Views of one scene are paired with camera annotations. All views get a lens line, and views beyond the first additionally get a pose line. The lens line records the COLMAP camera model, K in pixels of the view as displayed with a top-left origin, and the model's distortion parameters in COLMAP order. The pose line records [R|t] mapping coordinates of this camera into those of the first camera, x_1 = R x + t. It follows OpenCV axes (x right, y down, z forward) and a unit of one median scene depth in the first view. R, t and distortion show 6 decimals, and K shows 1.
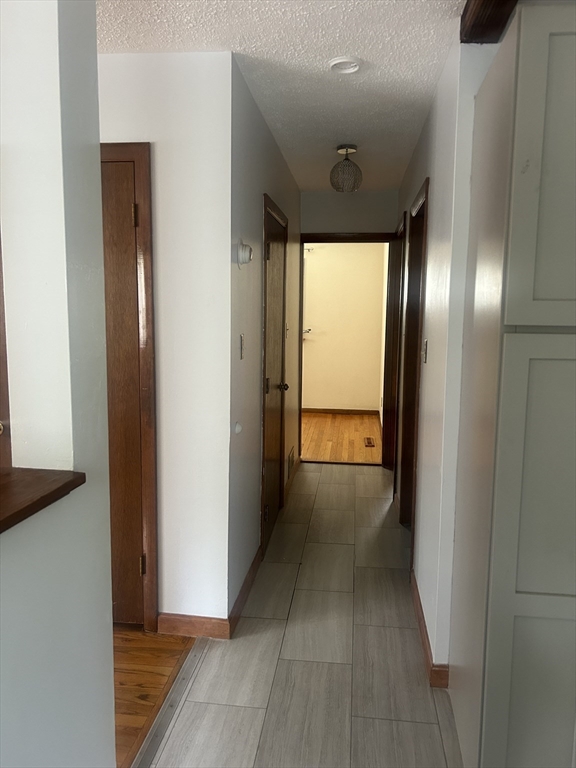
lens RADIAL K [[580.5, 0, 288.0], [0, 580.5, 384.0], [0, 0, 1]] dist [0.016865, -0.006804]
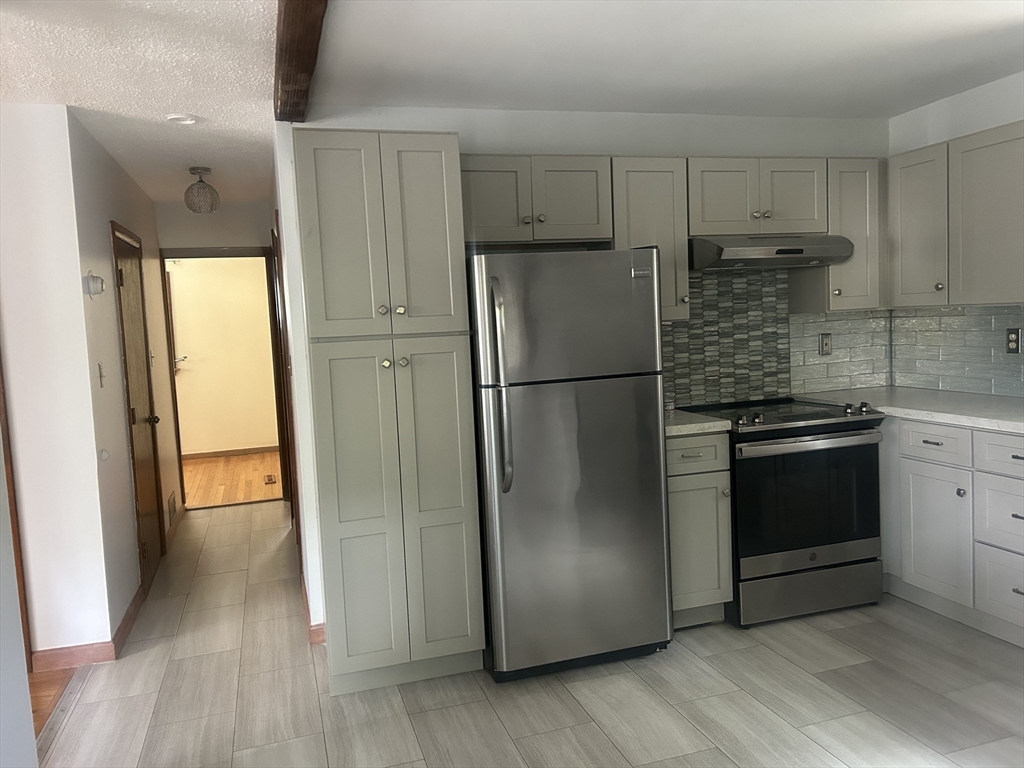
lens RADIAL K [[774.1, 0, 512.0], [0, 774.1, 384.0], [0, 0, 1]] dist [0.016865, -0.006804]
pose [[0.908305, -0.088520, 0.408836, 0.012733], [0.108370, 0.993781, -0.025596, 0.053040], [-0.404028, 0.067554, 0.912249, -0.439438]]
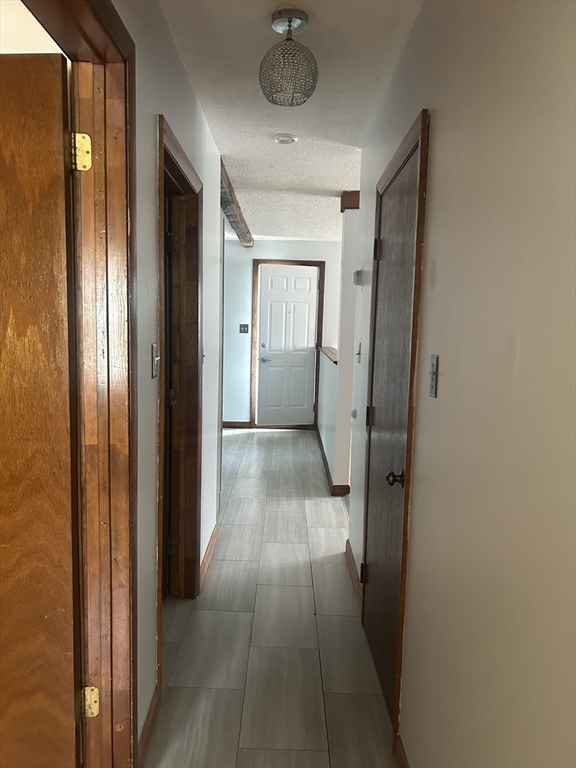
lens RADIAL K [[580.5, 0, 288.0], [0, 580.5, 384.0], [0, 0, 1]] dist [0.016865, -0.006804]
pose [[-0.991875, -0.023833, -0.124965, 0.181402], [-0.051651, 0.973134, 0.224372, -0.218782], [0.116260, 0.229004, -0.966458, 1.787225]]
